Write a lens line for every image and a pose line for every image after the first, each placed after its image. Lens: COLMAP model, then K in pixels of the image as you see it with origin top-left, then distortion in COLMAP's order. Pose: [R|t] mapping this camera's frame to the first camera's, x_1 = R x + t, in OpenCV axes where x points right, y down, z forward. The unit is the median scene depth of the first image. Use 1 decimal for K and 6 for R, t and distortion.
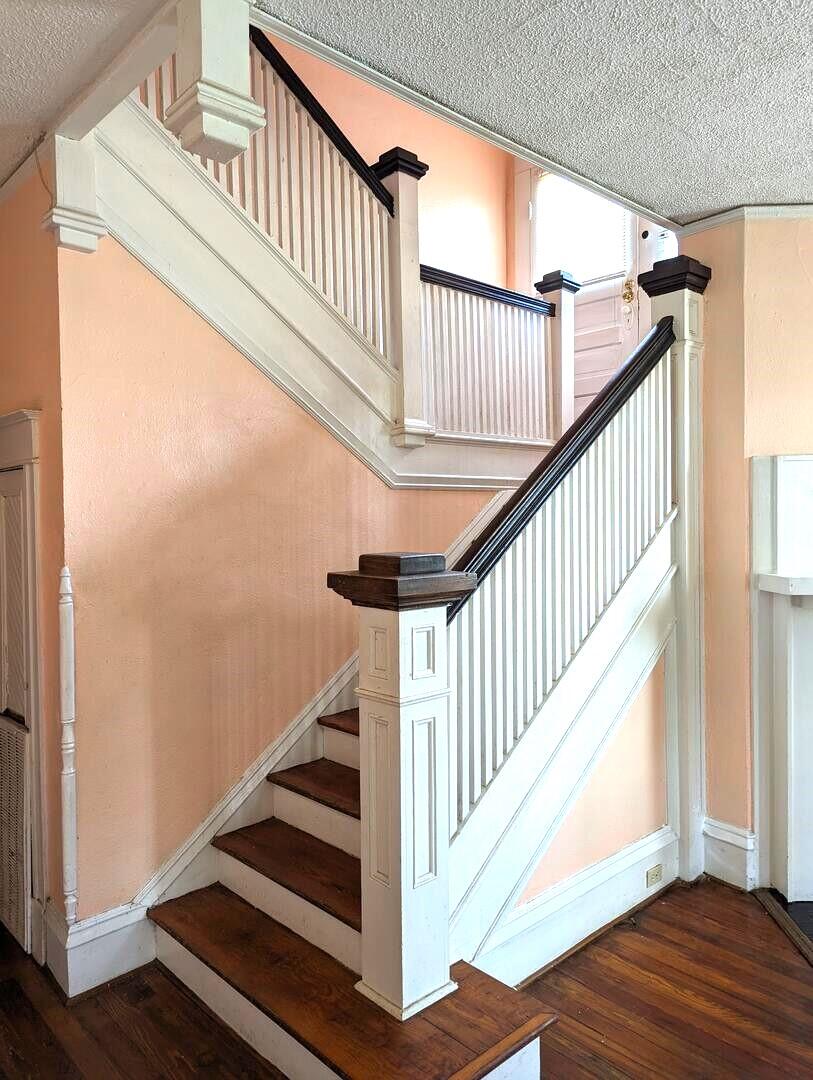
lens RADIAL K [[754.1, 0, 400.4], [0, 754.1, 545.9], [0, 0, 1]] dist [0.055420, -0.040546]
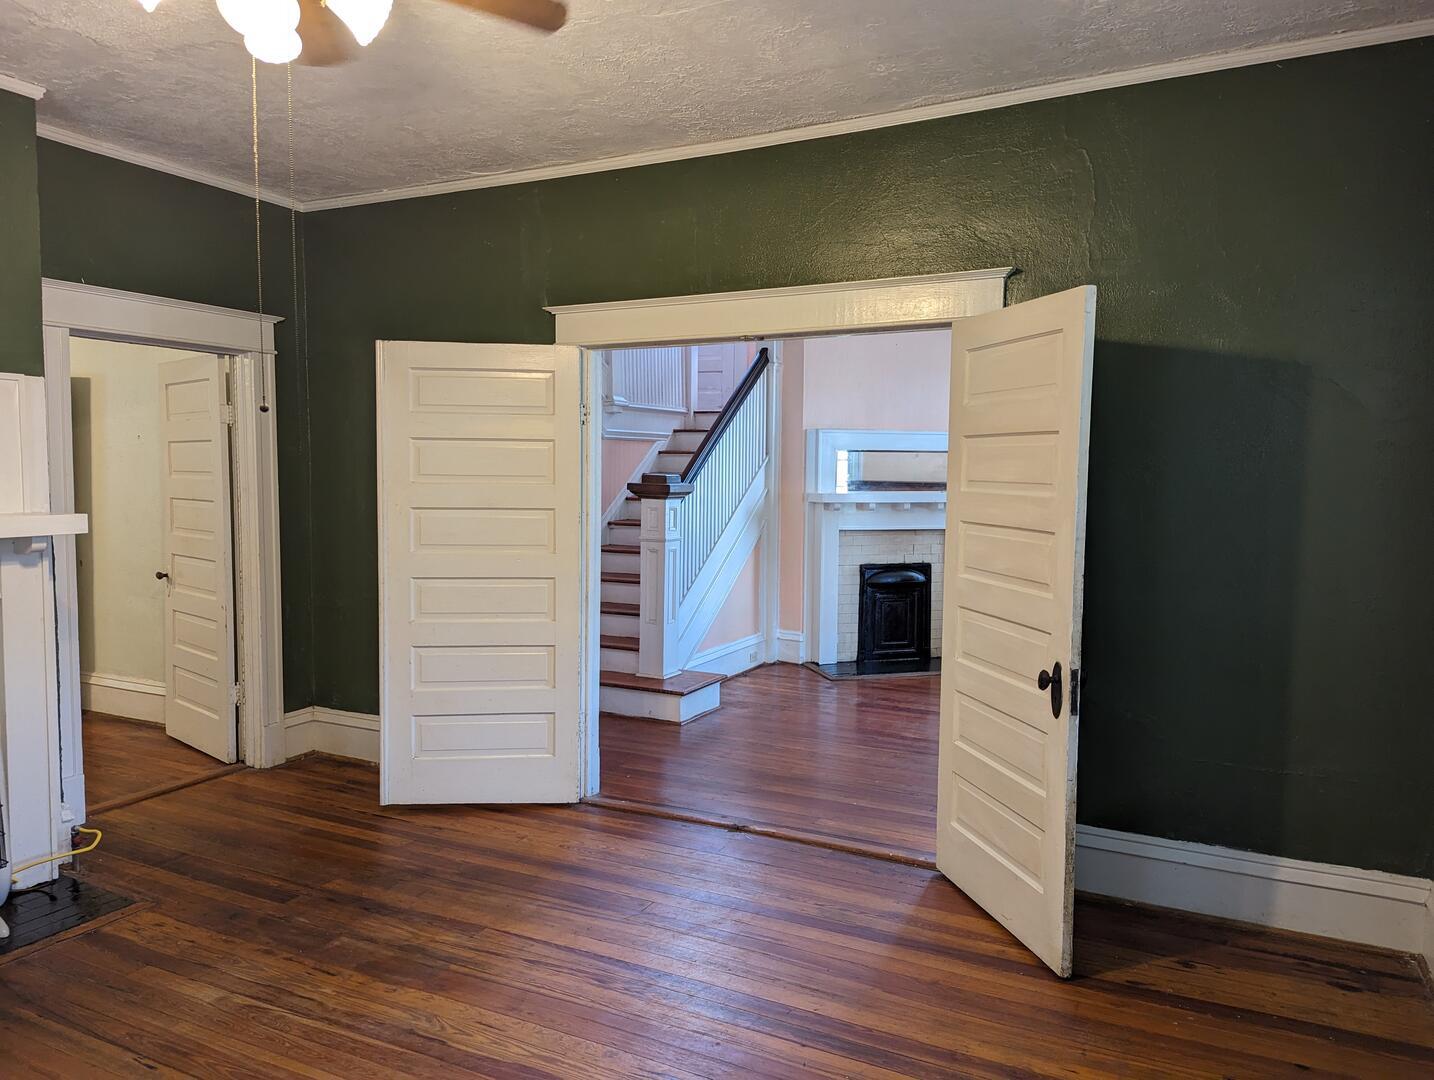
lens RADIAL K [[1001.3, 0, 701.5], [0, 1001.3, 538.4], [0, 0, 1]] dist [0.055420, -0.040546]
pose [[0.943356, -0.000682, 0.331781, -0.577078], [-0.012844, 0.999173, 0.038572, 0.055766], [-0.331533, -0.040648, 0.942567, -1.198999]]
